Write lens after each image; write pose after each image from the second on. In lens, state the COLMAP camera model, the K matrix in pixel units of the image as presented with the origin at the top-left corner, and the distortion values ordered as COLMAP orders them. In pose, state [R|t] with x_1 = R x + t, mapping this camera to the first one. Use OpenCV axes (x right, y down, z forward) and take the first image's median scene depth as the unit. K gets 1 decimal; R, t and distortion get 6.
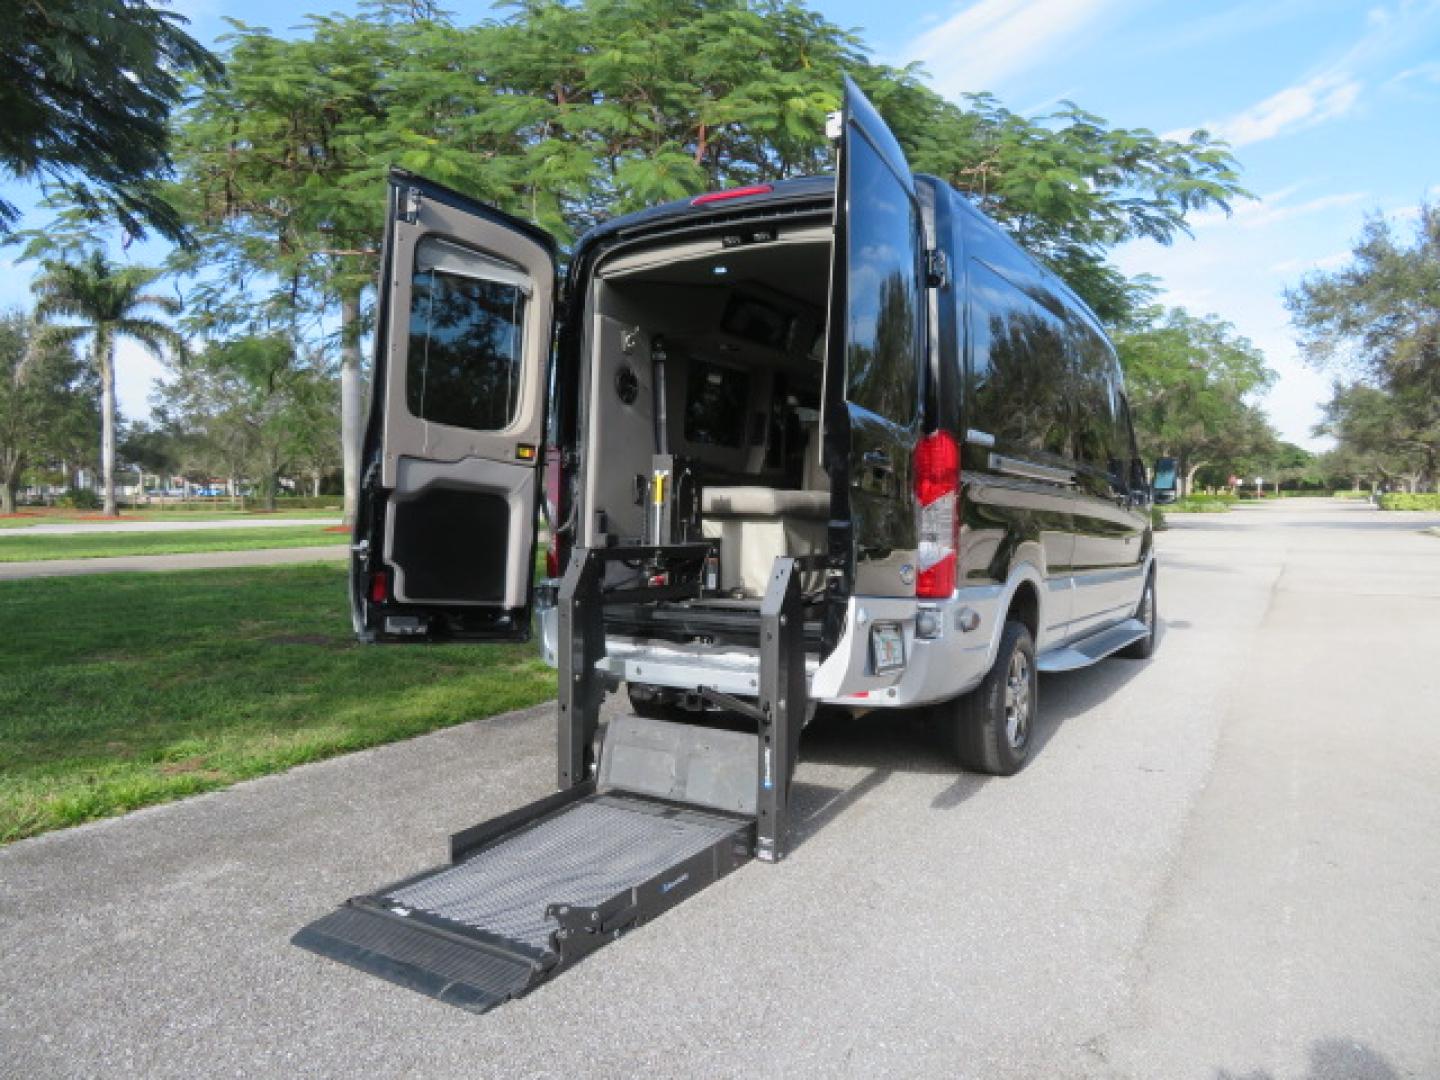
lens RADIAL K [[1038.1, 0, 717.8], [0, 1038.1, 541.8], [0, 0, 1]] dist [-0.004748, -0.001258]
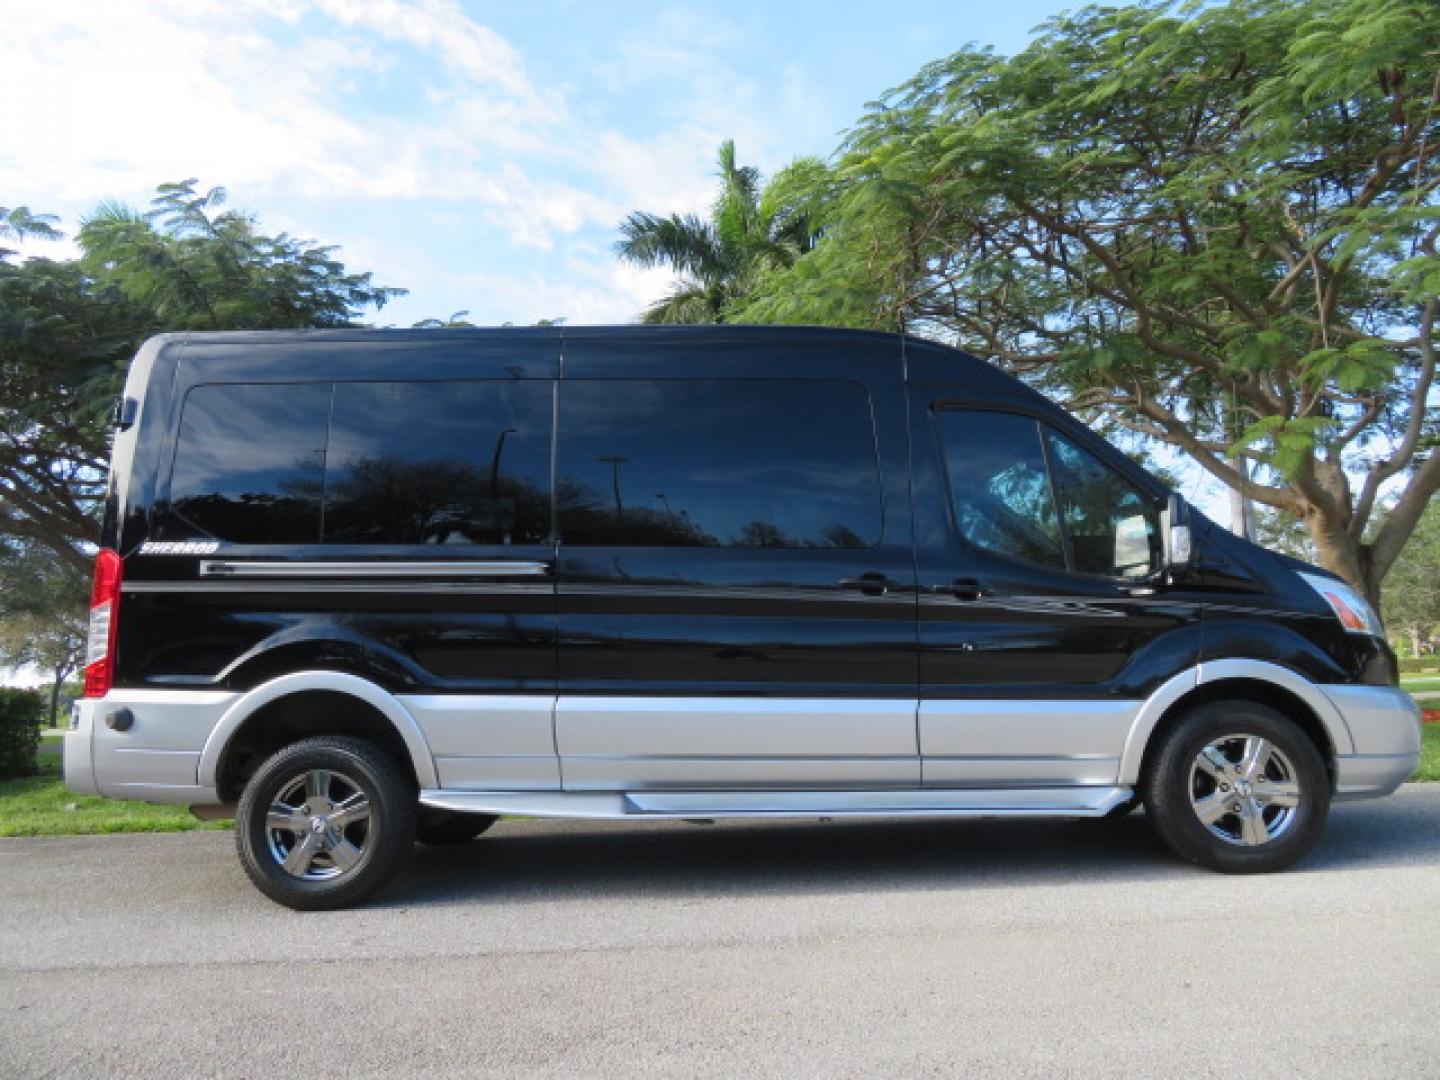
lens RADIAL K [[1035.0, 0, 720.6], [0, 1035.0, 539.9], [0, 0, 1]] dist [-0.008068, -0.001194]
pose [[0.498182, -0.139933, -0.855706, 1.425892], [-0.010116, 0.985886, -0.167110, 0.061763], [0.867013, 0.091908, 0.489735, 0.958280]]
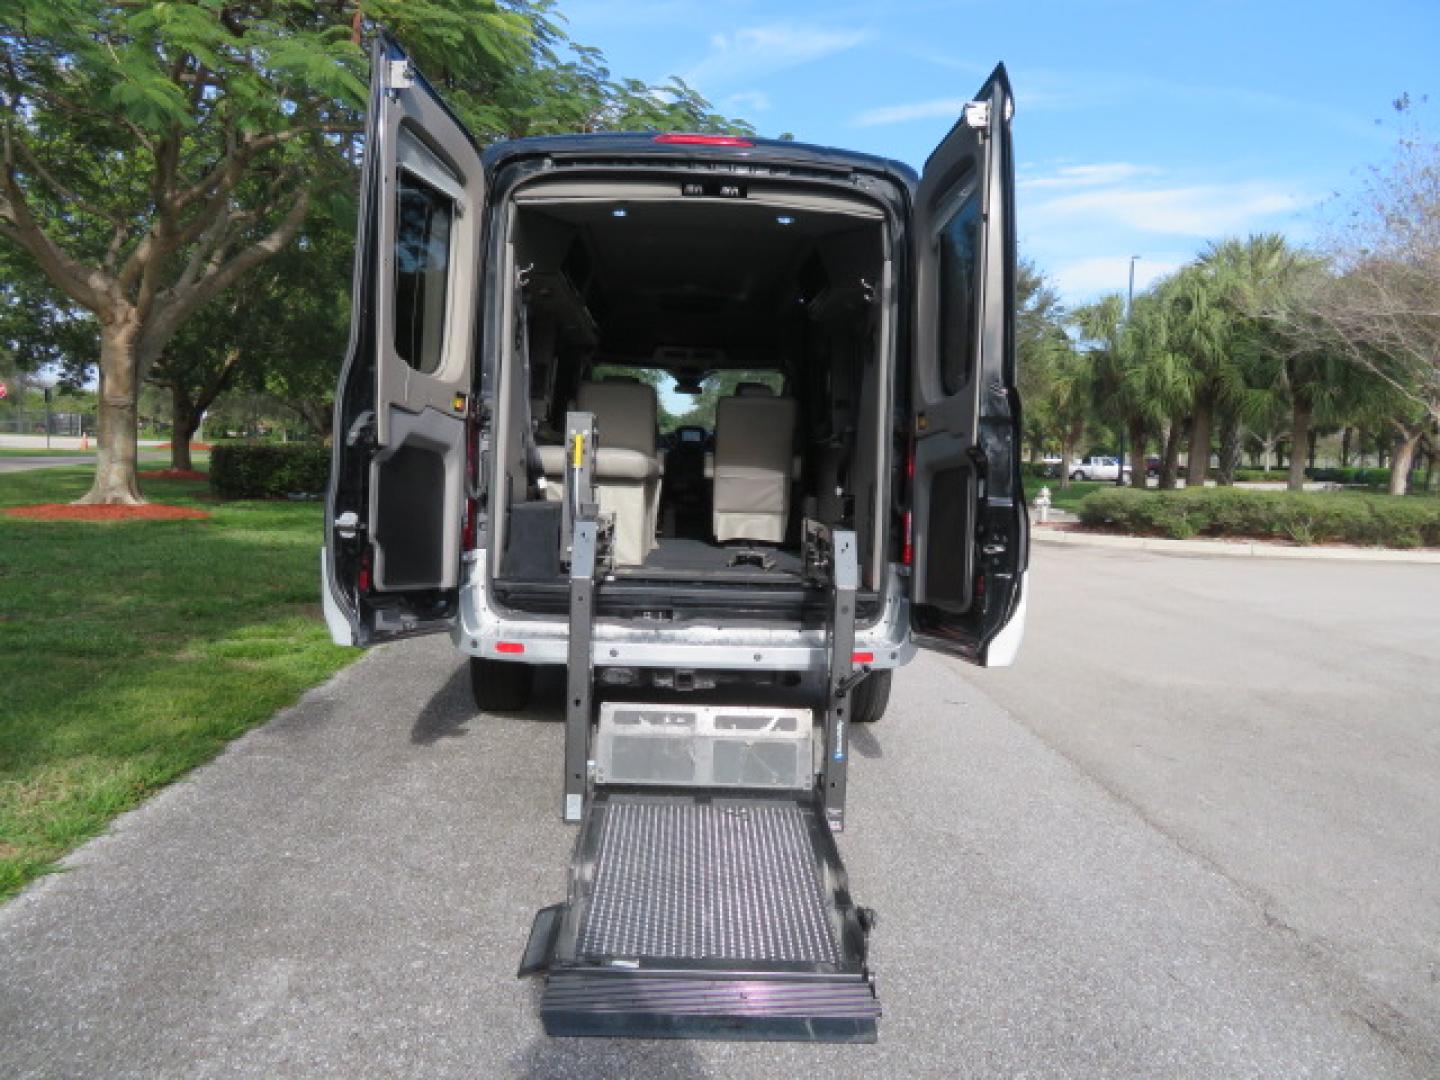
lens RADIAL K [[1035.0, 0, 720.6], [0, 1035.0, 539.9], [0, 0, 1]] dist [-0.008068, -0.001194]
pose [[0.830605, -0.019332, 0.556526, -0.521841], [-0.009232, 0.998782, 0.048474, -0.020371], [-0.556785, -0.045401, 0.829415, 0.207464]]
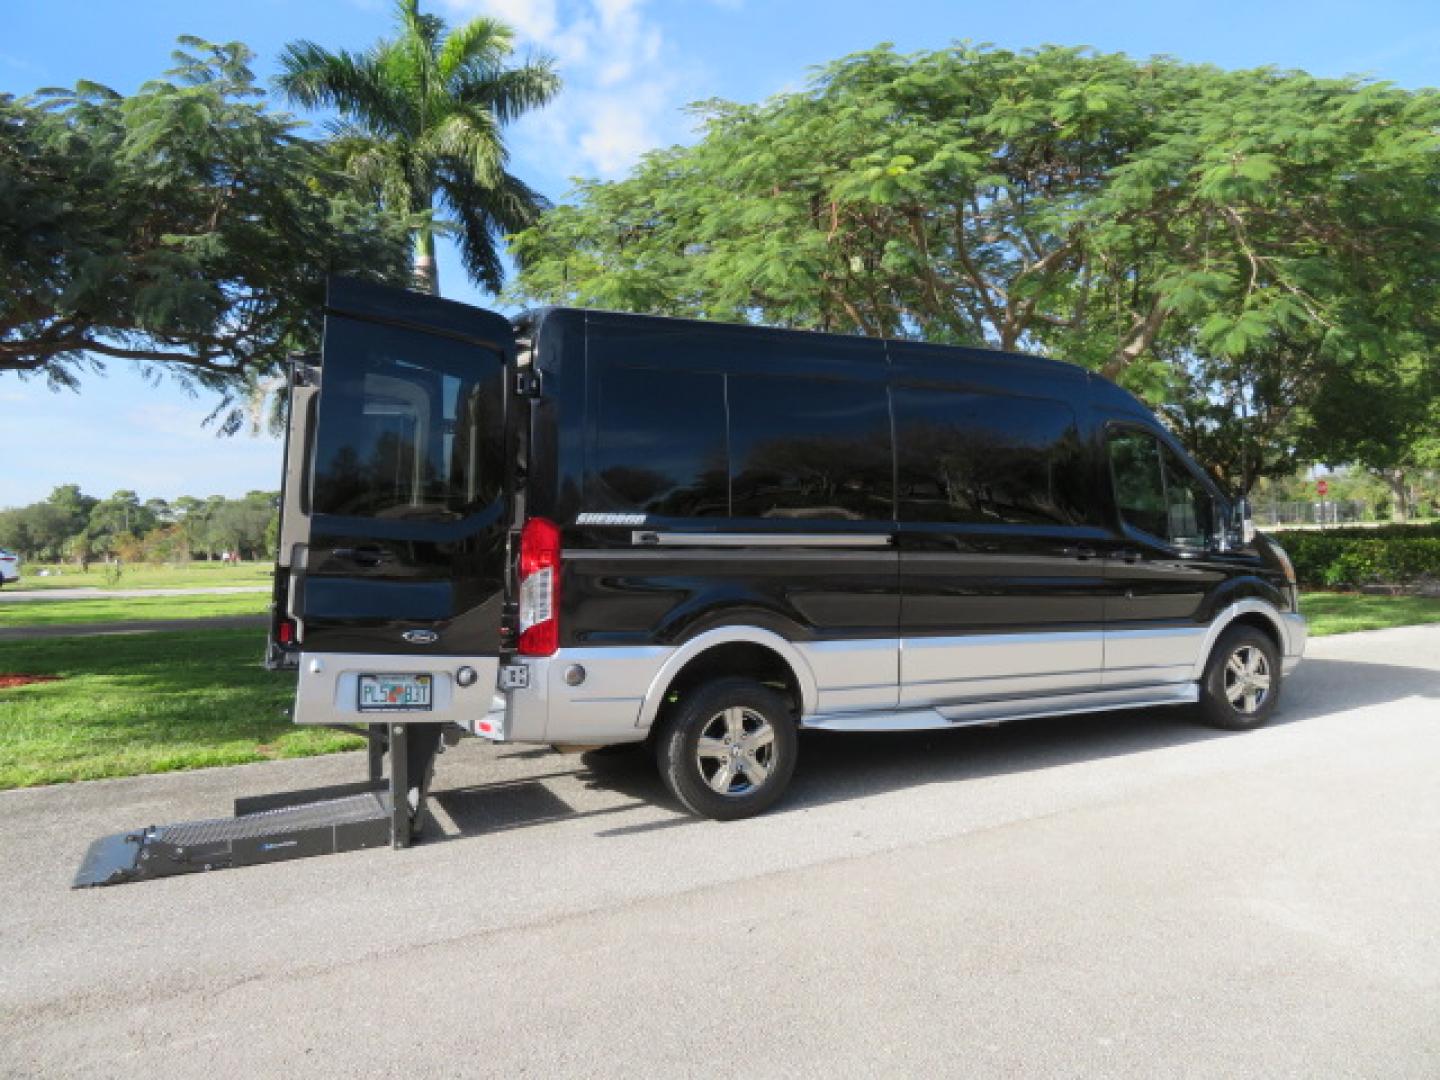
lens RADIAL K [[1033.4, 0, 721.5], [0, 1033.4, 537.7], [0, 0, 1]] dist [-0.007447, -0.004509]
pose [[0.837614, -0.020304, -0.545886, 0.986541], [0.000830, 0.999355, -0.035898, -0.037628], [0.546263, 0.029616, 0.837090, 0.093552]]
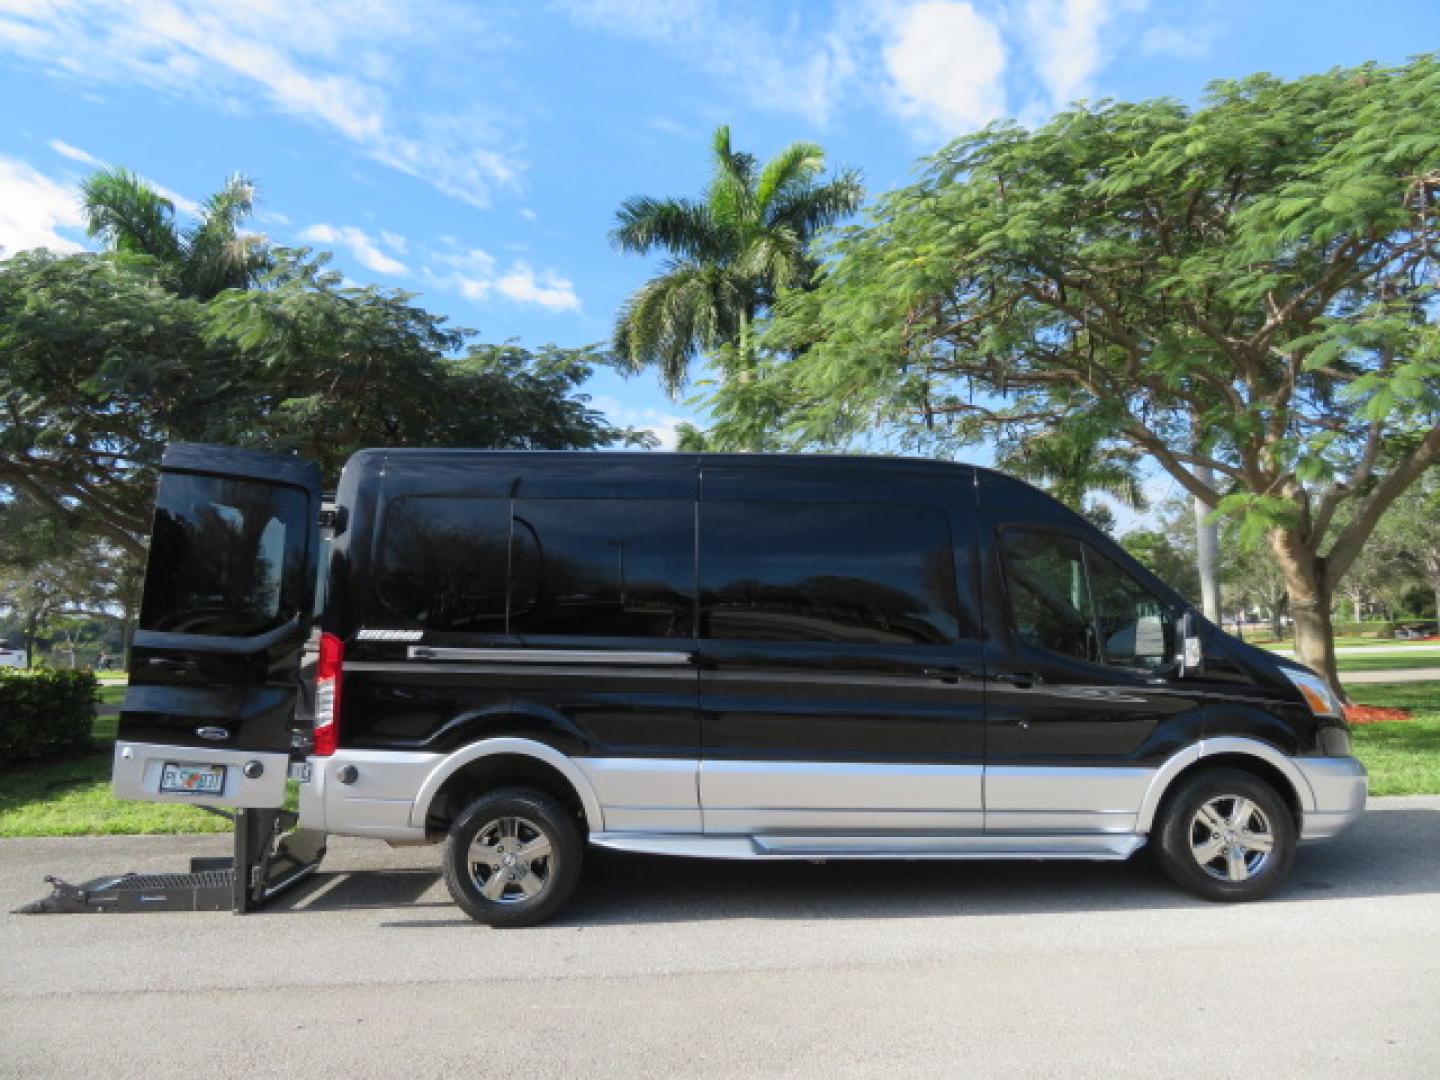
lens RADIAL K [[1035.0, 0, 720.6], [0, 1035.0, 539.9], [0, 0, 1]] dist [-0.008068, -0.001194]
pose [[0.532519, -0.083745, -0.842265, 1.569922], [-0.023673, 0.993230, -0.113723, -0.081168], [0.846087, 0.080498, 0.526931, 0.655098]]
